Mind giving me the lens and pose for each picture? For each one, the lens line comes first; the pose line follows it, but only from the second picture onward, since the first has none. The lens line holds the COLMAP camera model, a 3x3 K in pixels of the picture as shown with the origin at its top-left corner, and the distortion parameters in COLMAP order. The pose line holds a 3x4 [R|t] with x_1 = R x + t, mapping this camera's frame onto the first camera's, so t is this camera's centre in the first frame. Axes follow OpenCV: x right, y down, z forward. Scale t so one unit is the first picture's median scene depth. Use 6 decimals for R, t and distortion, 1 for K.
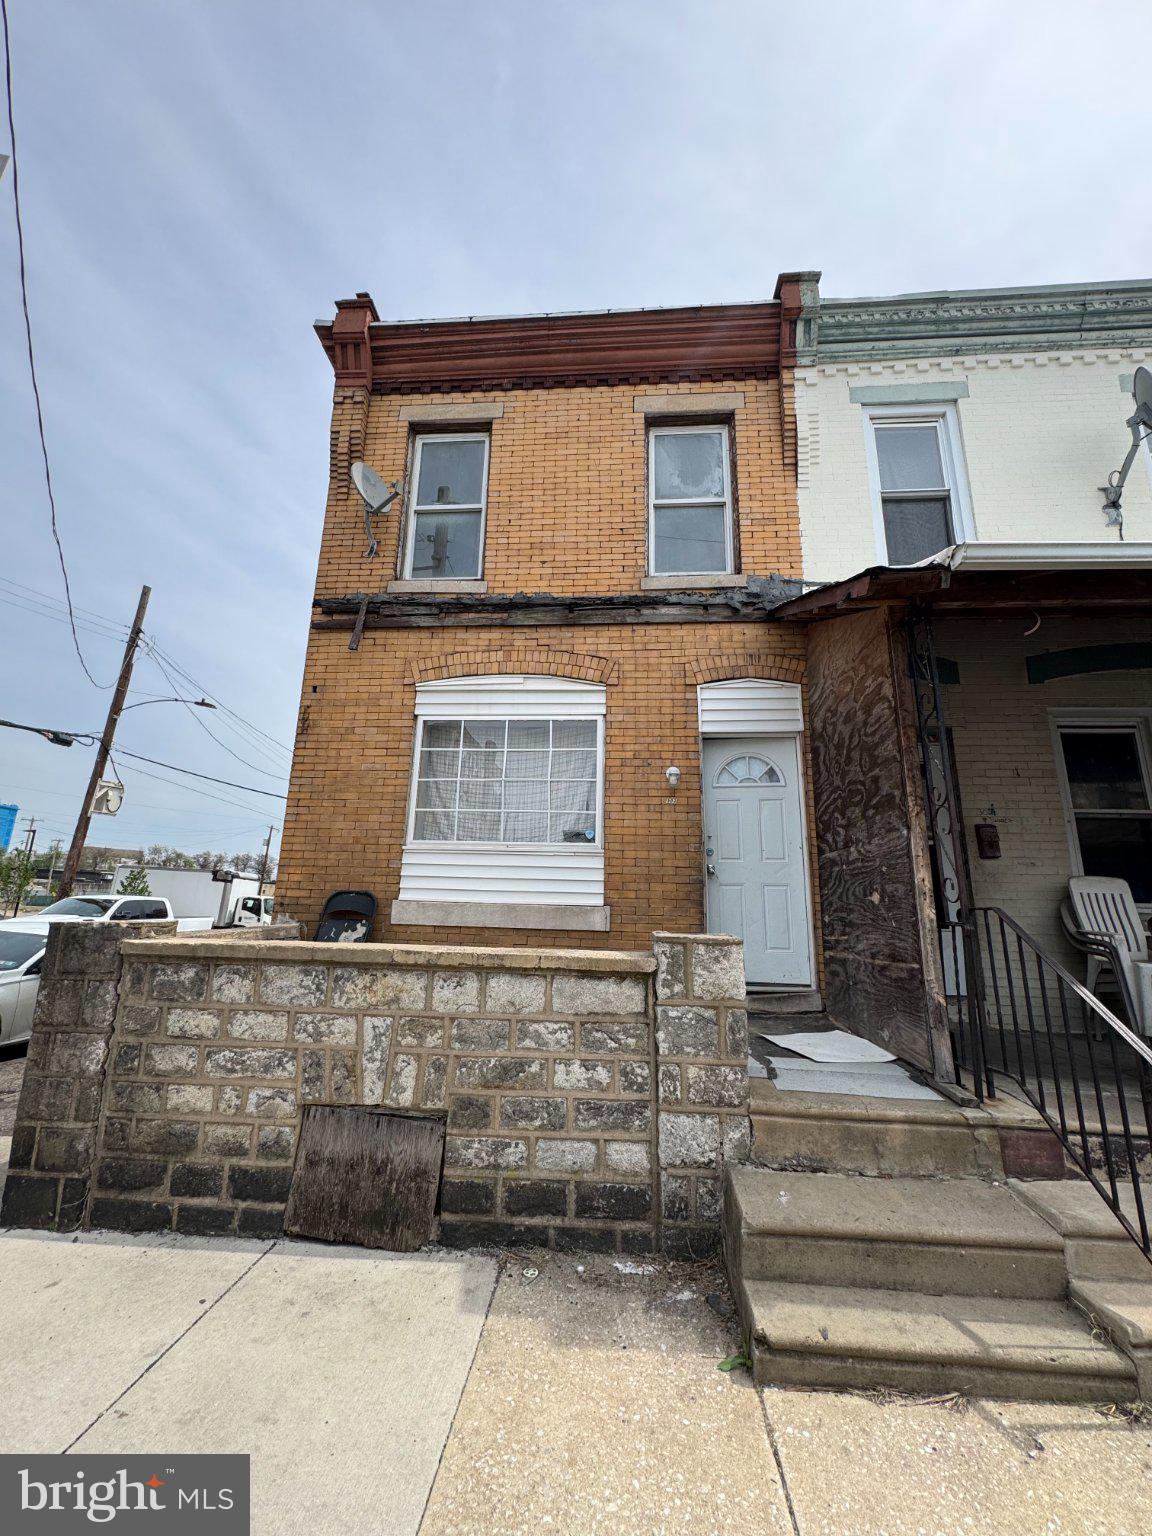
lens RADIAL K [[616.2, 0, 574.9], [0, 616.2, 766.1], [0, 0, 1]] dist [-0.002338, 0.000433]
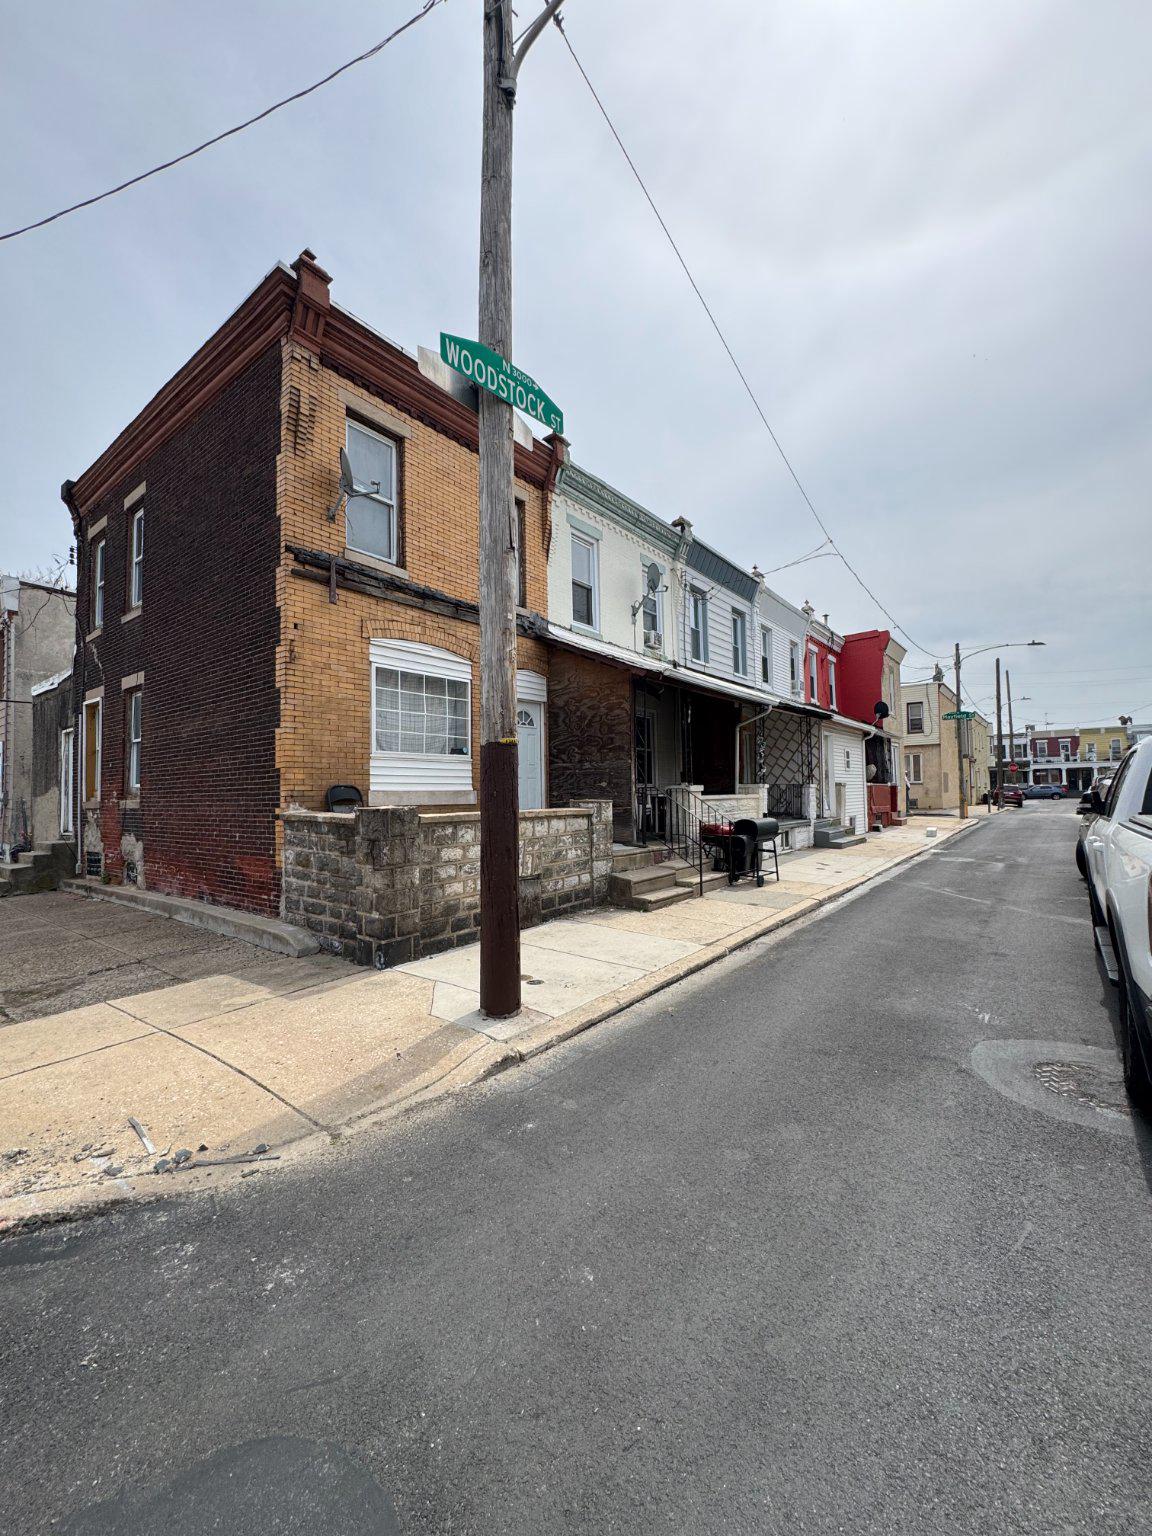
lens RADIAL K [[616.2, 0, 579.9], [0, 616.2, 768.5], [0, 0, 1]] dist [-0.002338, 0.000433]
pose [[0.549934, 0.001443, 0.835207, -1.222438], [-0.165636, 0.980325, 0.107368, -0.077351], [-0.818619, -0.197386, 0.539353, -0.204254]]
